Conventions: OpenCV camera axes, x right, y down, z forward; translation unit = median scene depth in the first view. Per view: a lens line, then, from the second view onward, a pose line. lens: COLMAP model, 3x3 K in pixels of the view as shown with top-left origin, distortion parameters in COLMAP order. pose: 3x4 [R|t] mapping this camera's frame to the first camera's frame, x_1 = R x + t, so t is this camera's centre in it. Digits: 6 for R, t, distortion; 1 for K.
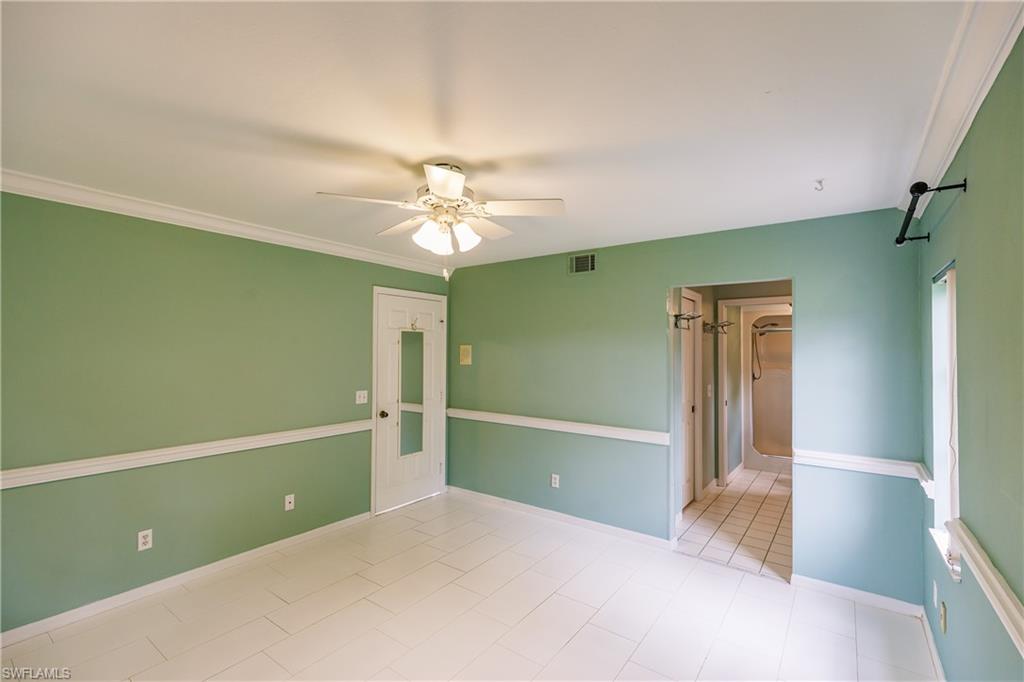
lens RADIAL K [[455.1, 0, 511.7], [0, 455.1, 345.4], [0, 0, 1]] dist [0.005207, 0.000330]
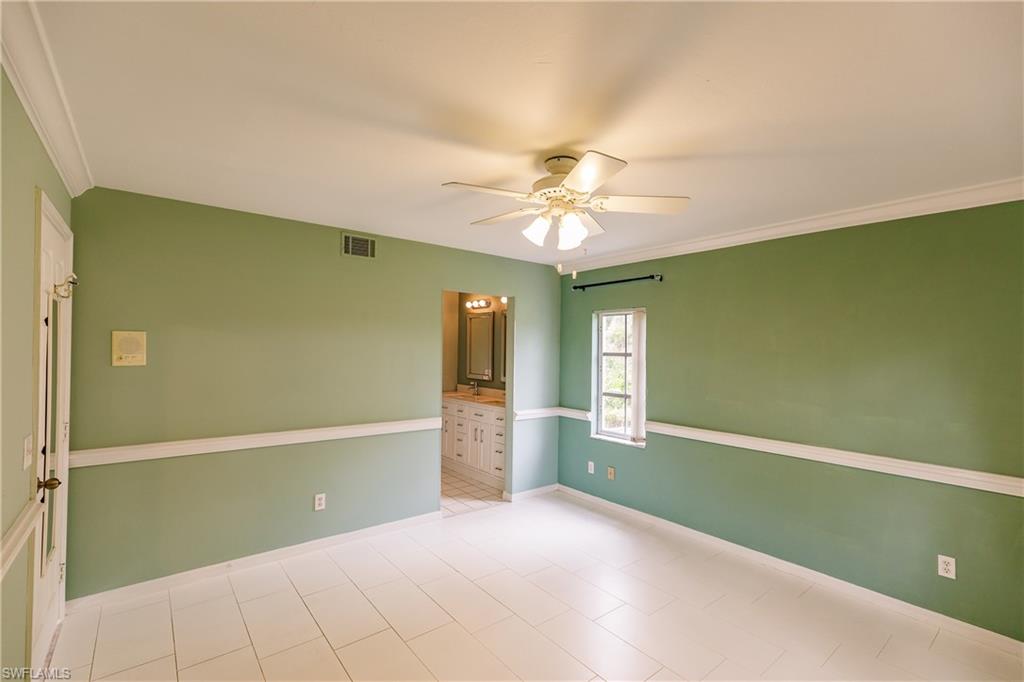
lens RADIAL K [[455.1, 0, 511.7], [0, 455.1, 345.4], [0, 0, 1]] dist [0.005207, 0.000330]
pose [[0.263300, 0.003743, 0.964707, -0.636122], [-0.020545, 0.999787, 0.001728, 0.006861], [-0.964495, -0.020274, 0.263321, 0.476916]]
